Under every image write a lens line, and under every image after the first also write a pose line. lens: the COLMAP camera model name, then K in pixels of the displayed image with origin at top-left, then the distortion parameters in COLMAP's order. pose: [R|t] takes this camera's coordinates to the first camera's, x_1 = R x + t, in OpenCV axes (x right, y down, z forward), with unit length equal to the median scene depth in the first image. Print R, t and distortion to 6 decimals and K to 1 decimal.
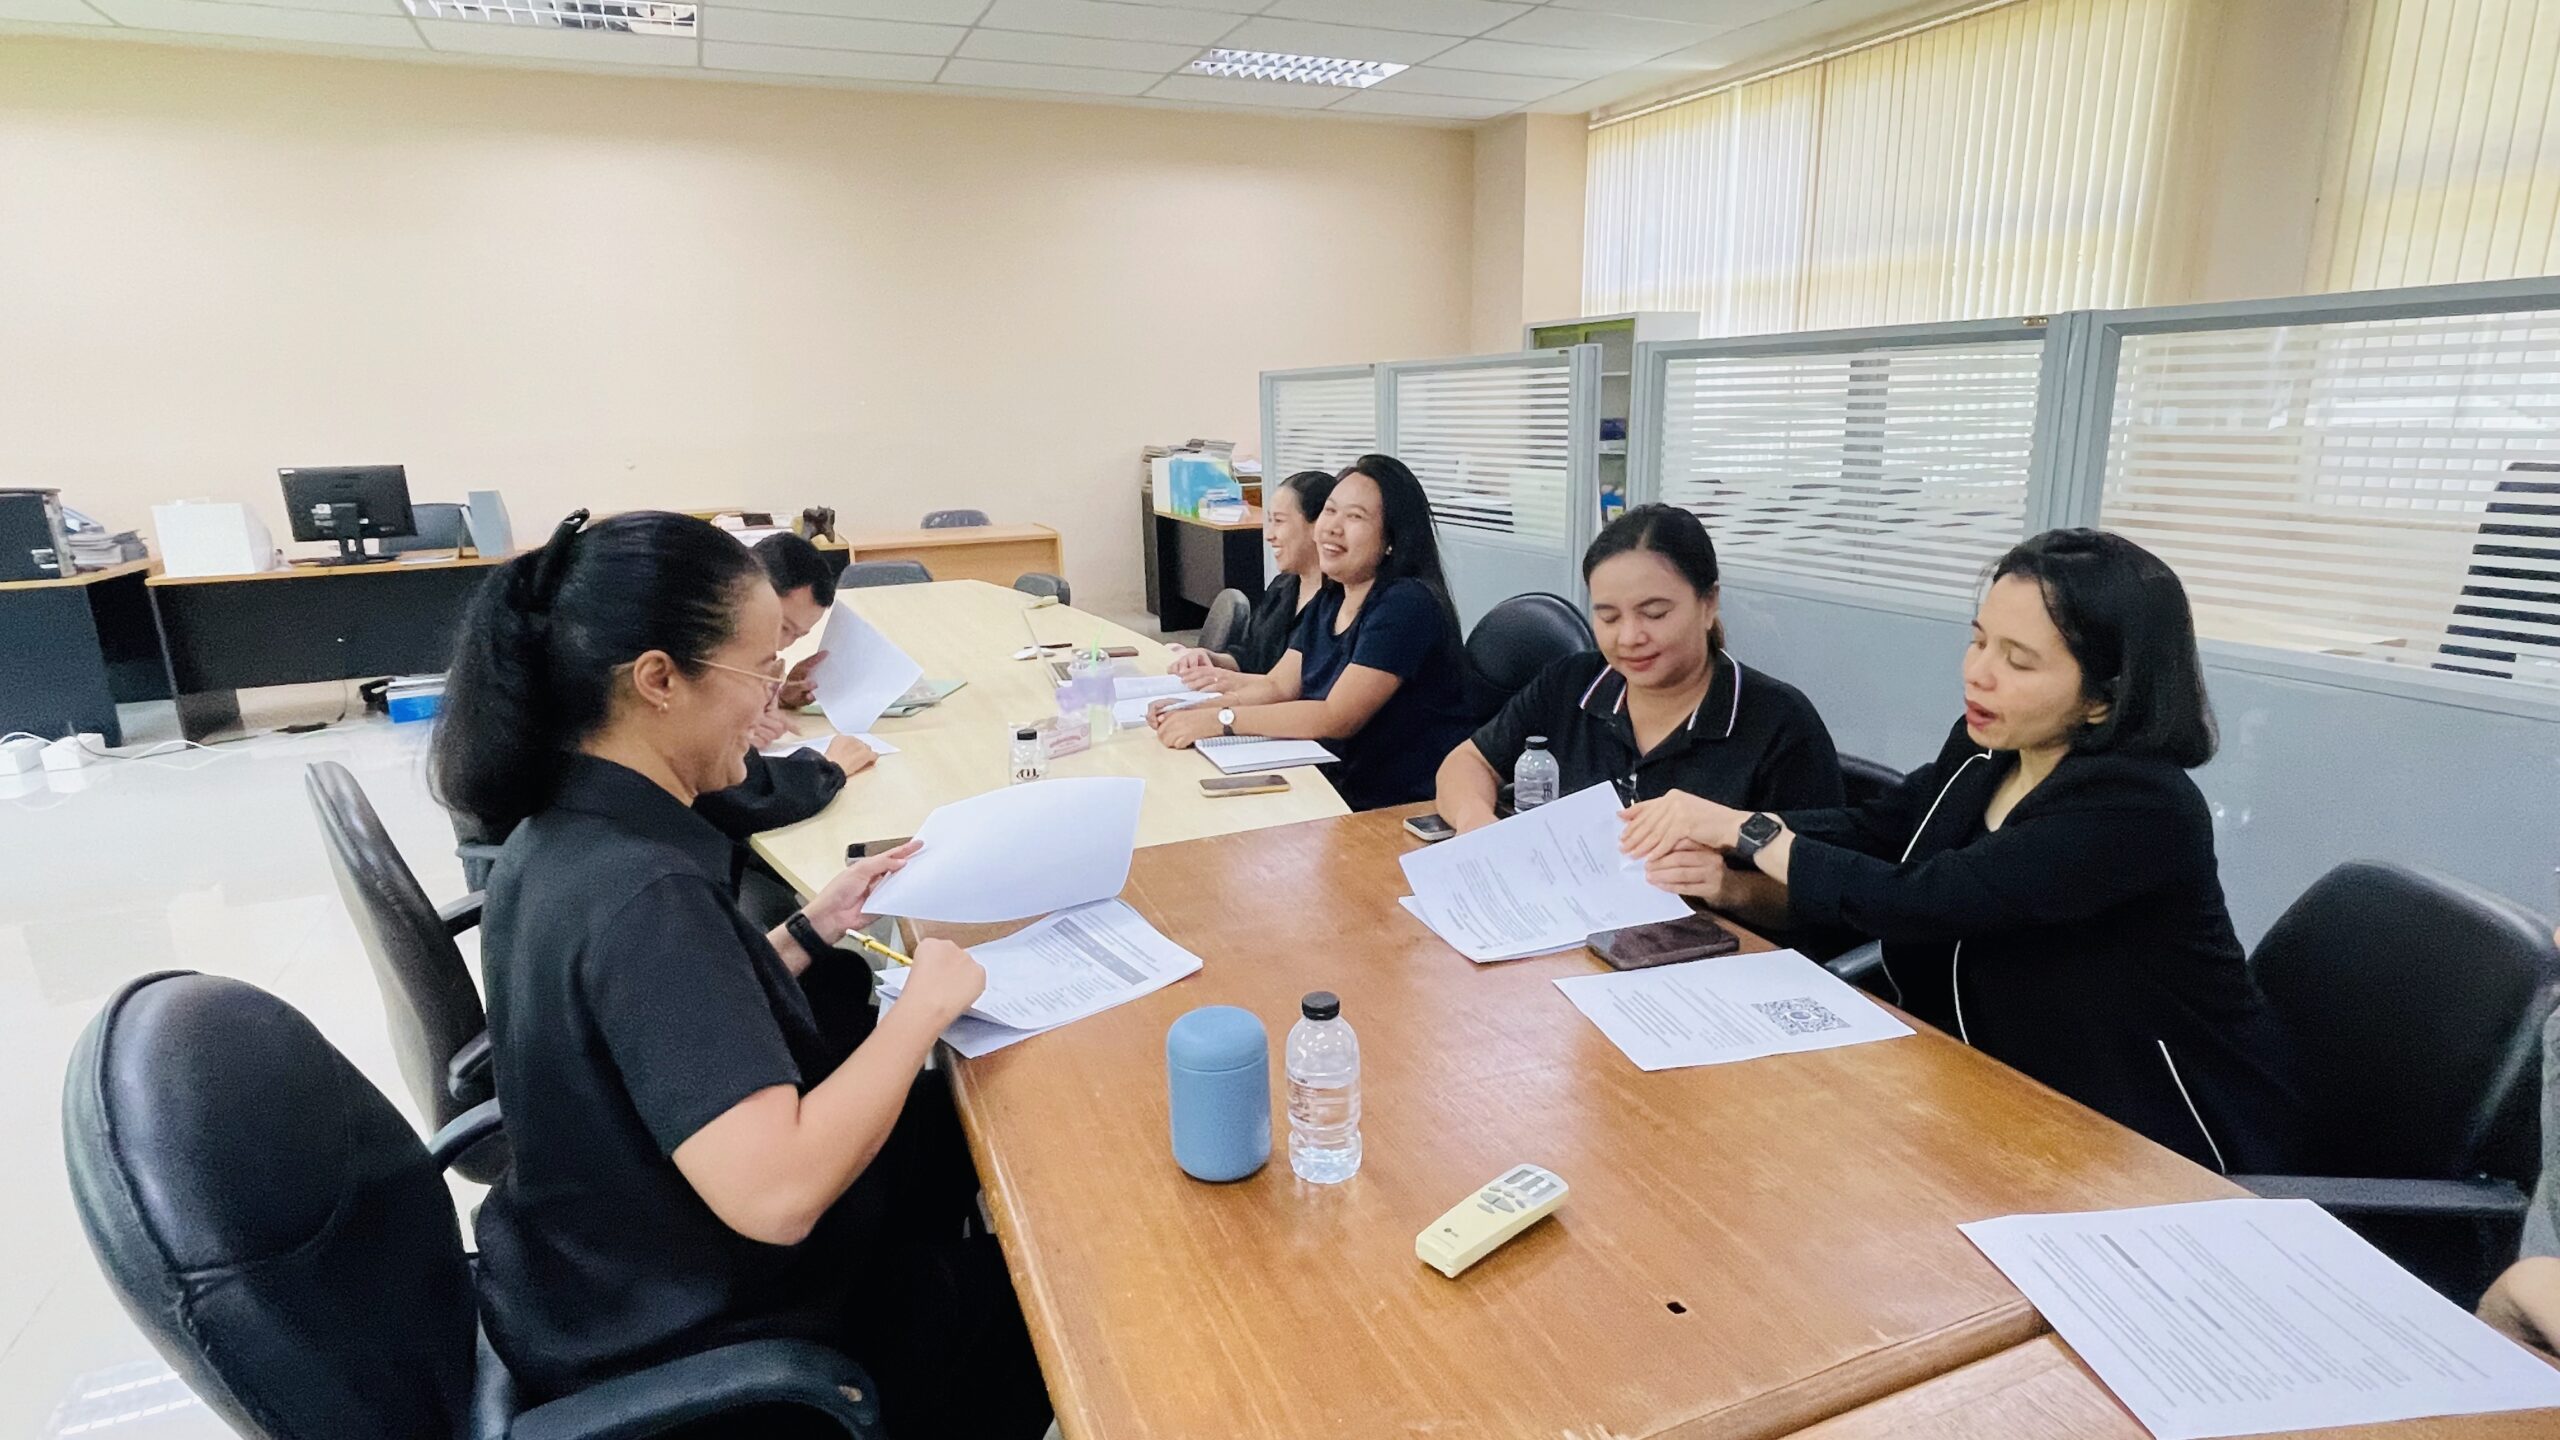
lens RADIAL K [[1320.2, 0, 1280.0], [0, 1320.2, 720.0], [0, 0, 1]] dist [-0.001098, -0.000137]
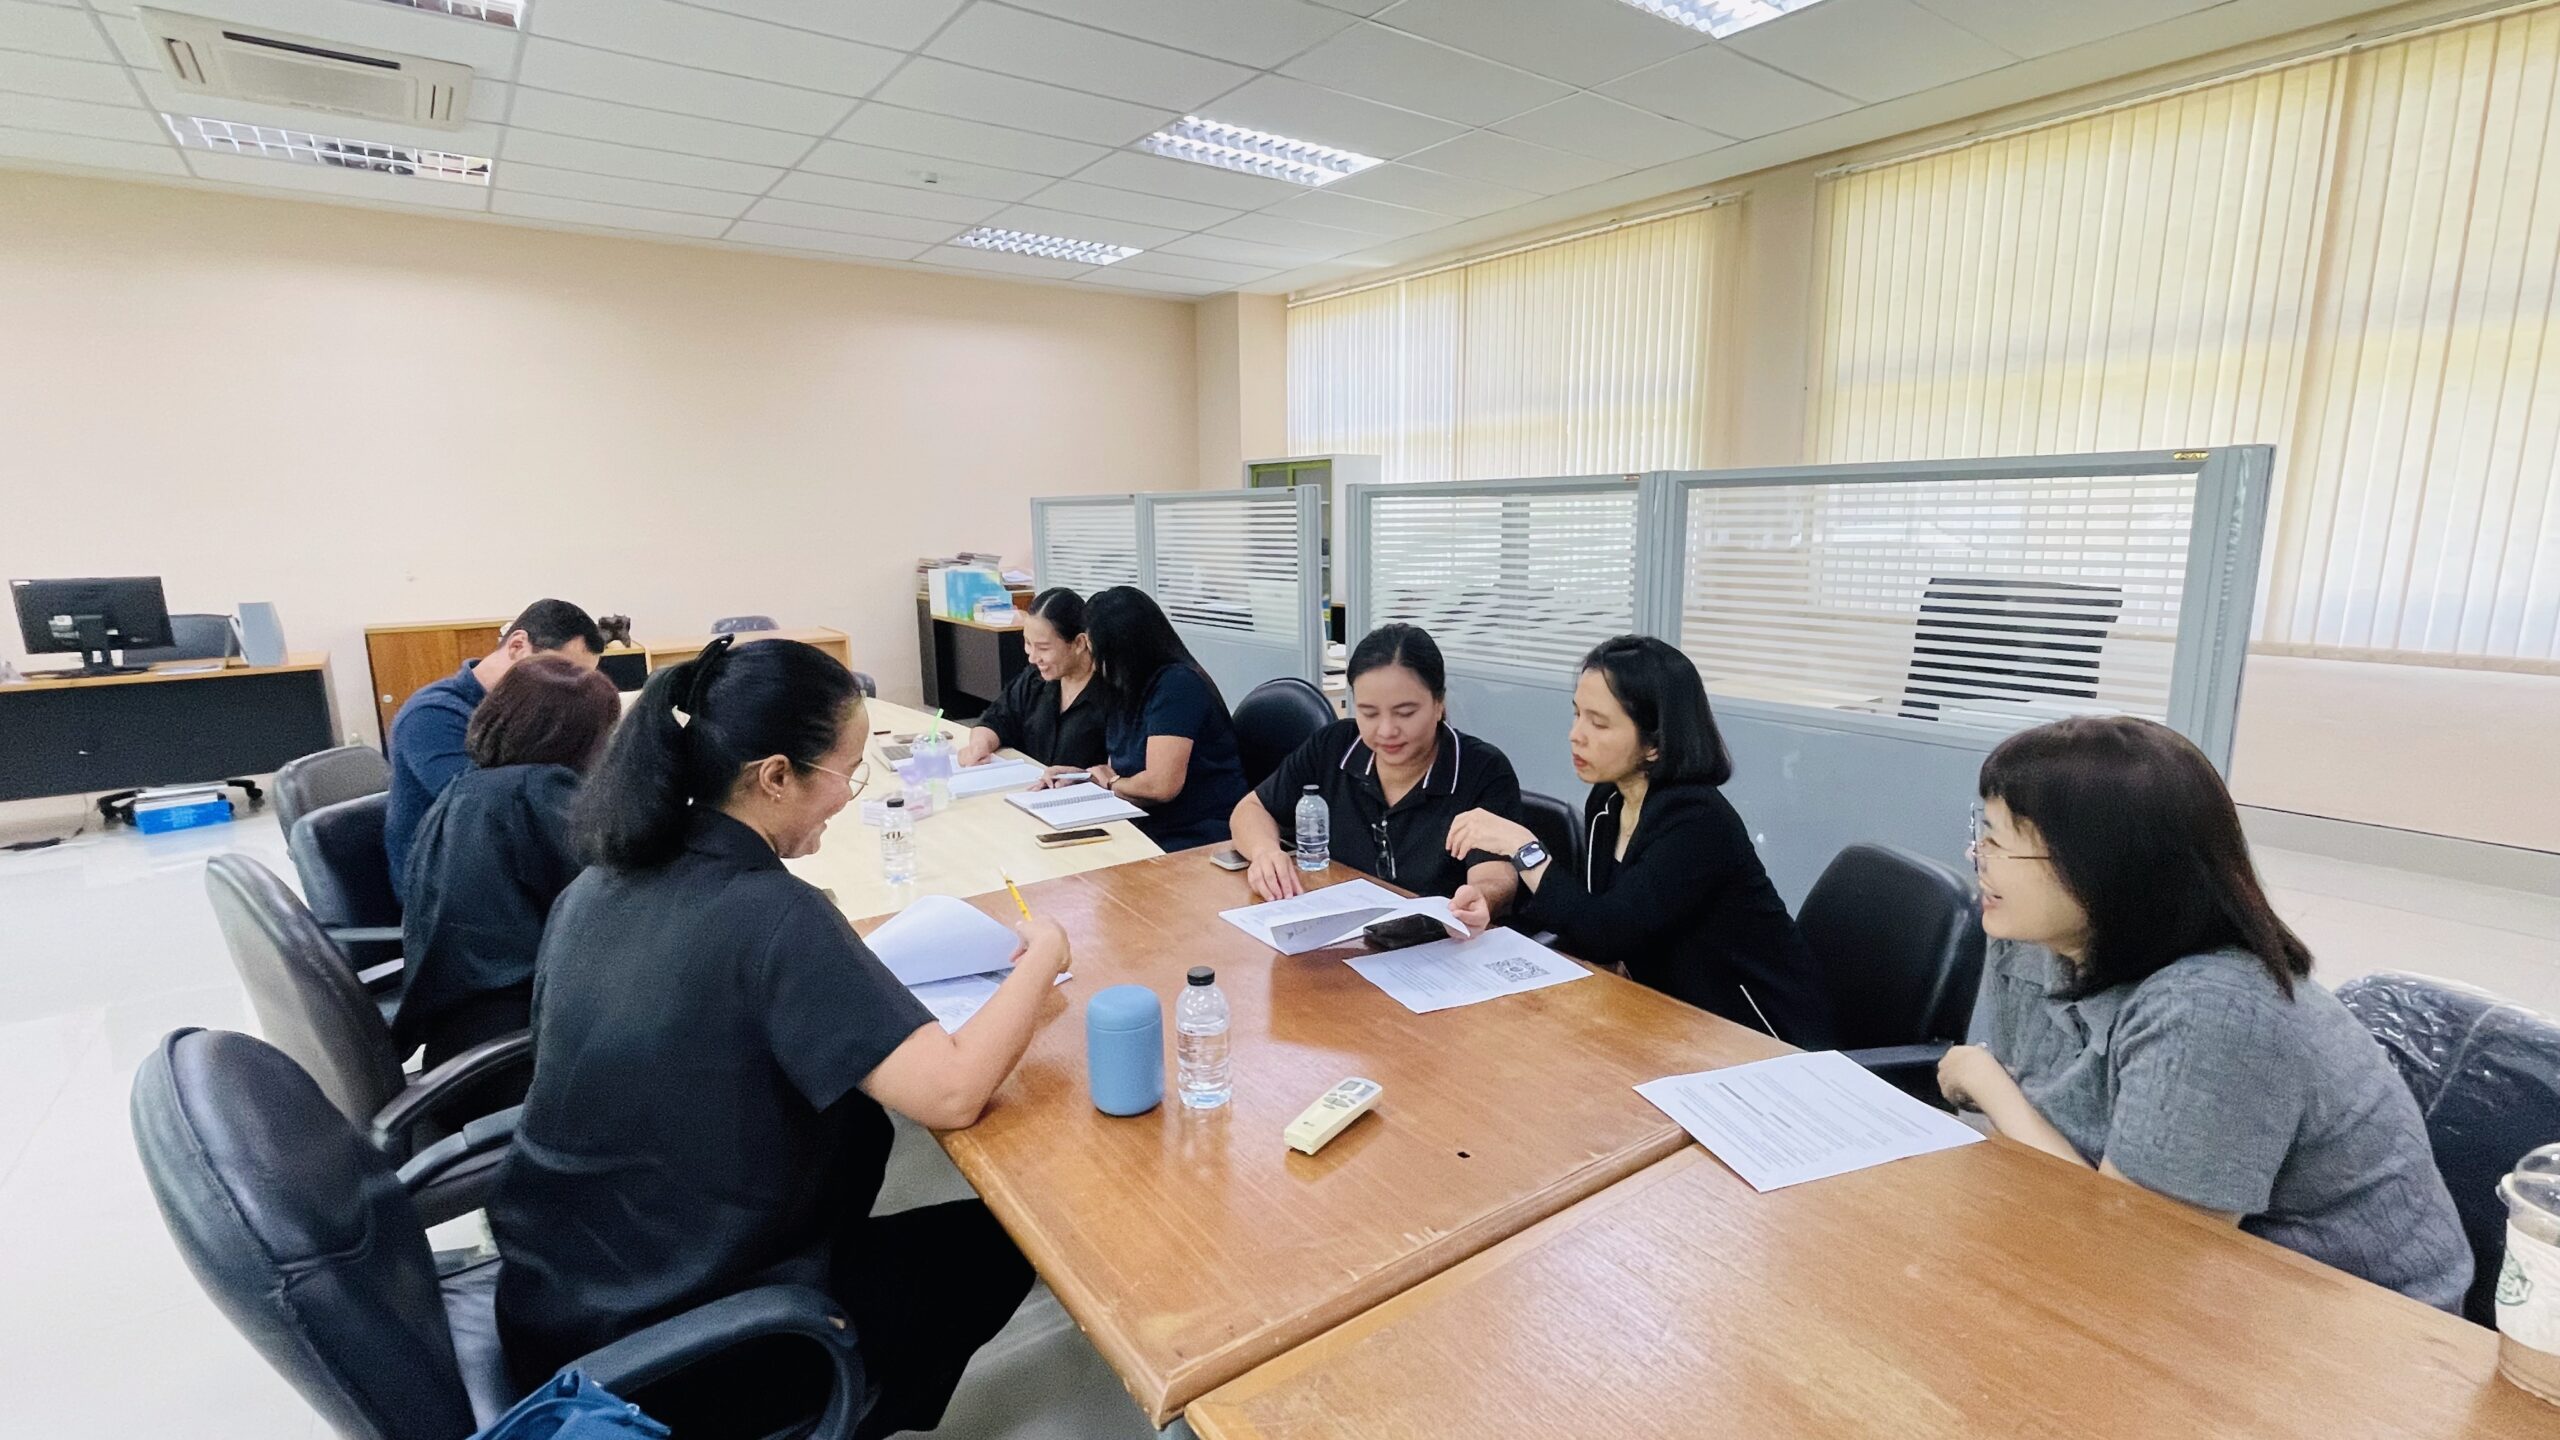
lens RADIAL K [[1177.0, 0, 1280.0], [0, 1177.0, 720.0], [0, 0, 1]] dist [0.001133, 0.000546]
pose [[0.974216, -0.027802, 0.223898, -0.057694], [0.042543, 0.997213, -0.061284, 0.010866], [-0.221570, 0.069229, 0.972684, -0.084930]]
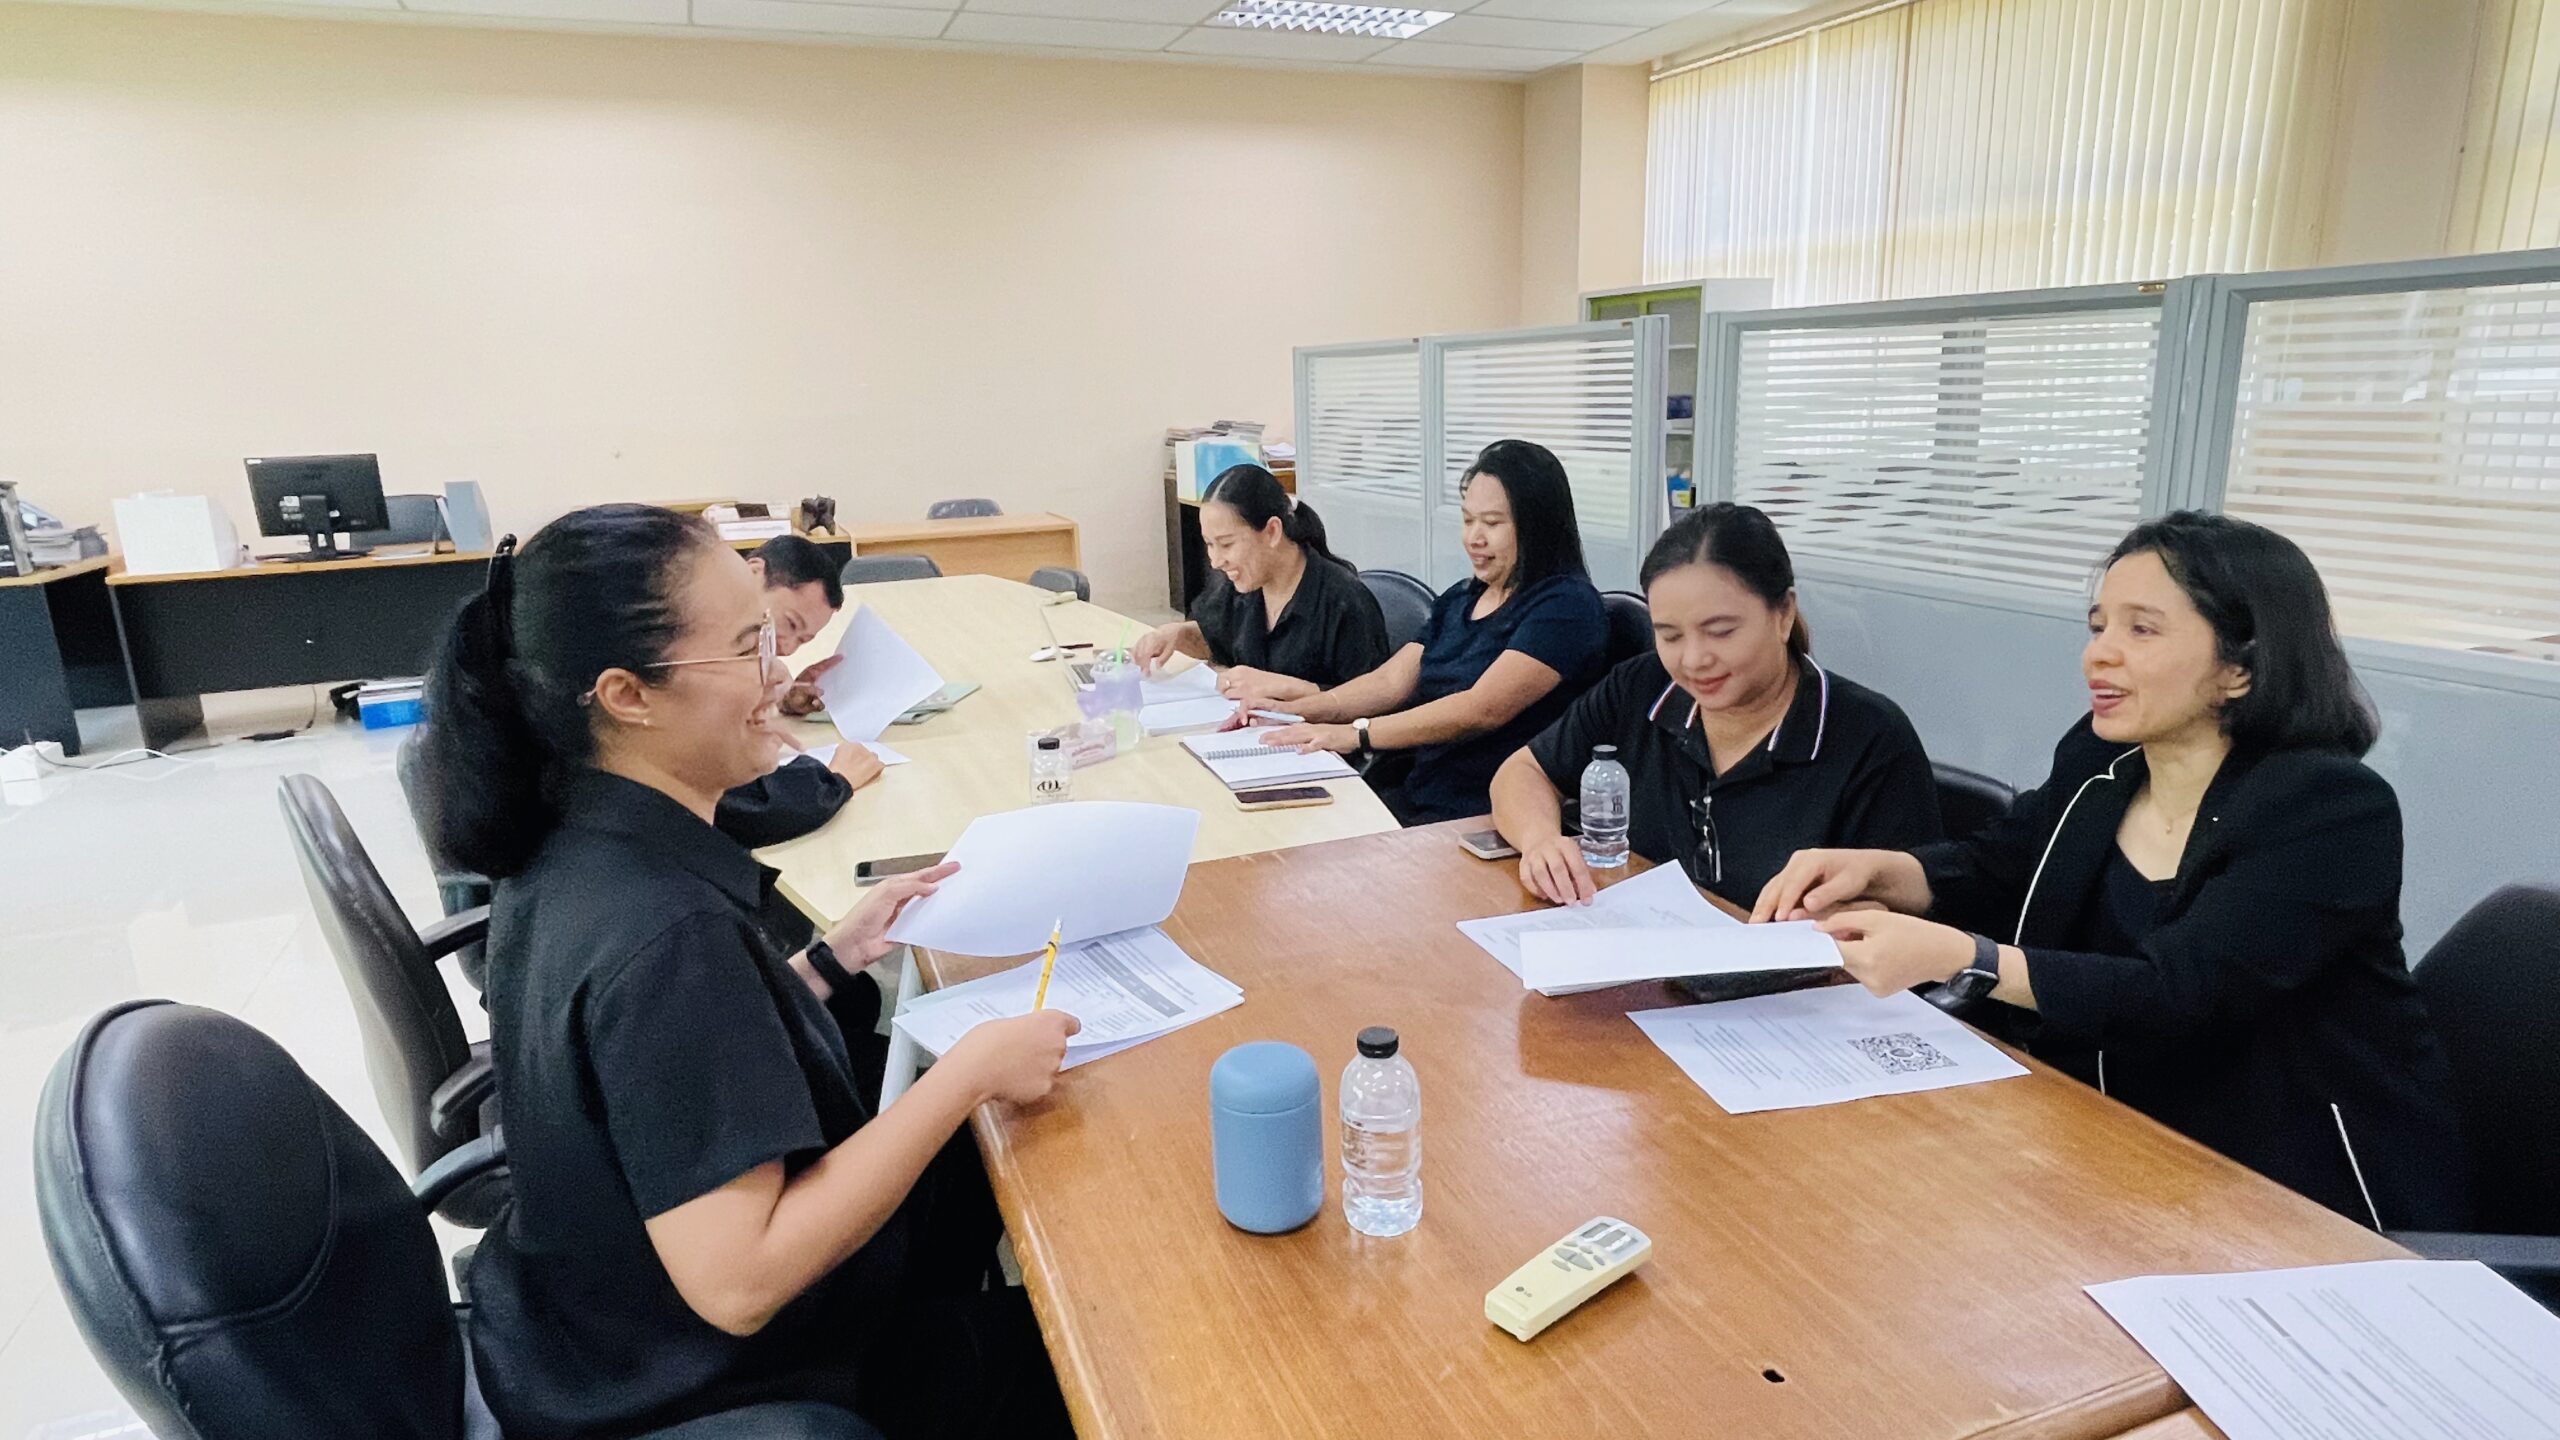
lens RADIAL K [[1433.6, 0, 1280.0], [0, 1433.6, 720.0], [0, 0, 1]] dist [-0.002659, -0.001543]
pose [[0.999777, -0.001456, -0.021046, -0.005835], [0.001393, 0.999994, -0.003025, -0.001370], [0.021051, 0.002995, 0.999774, 0.001663]]
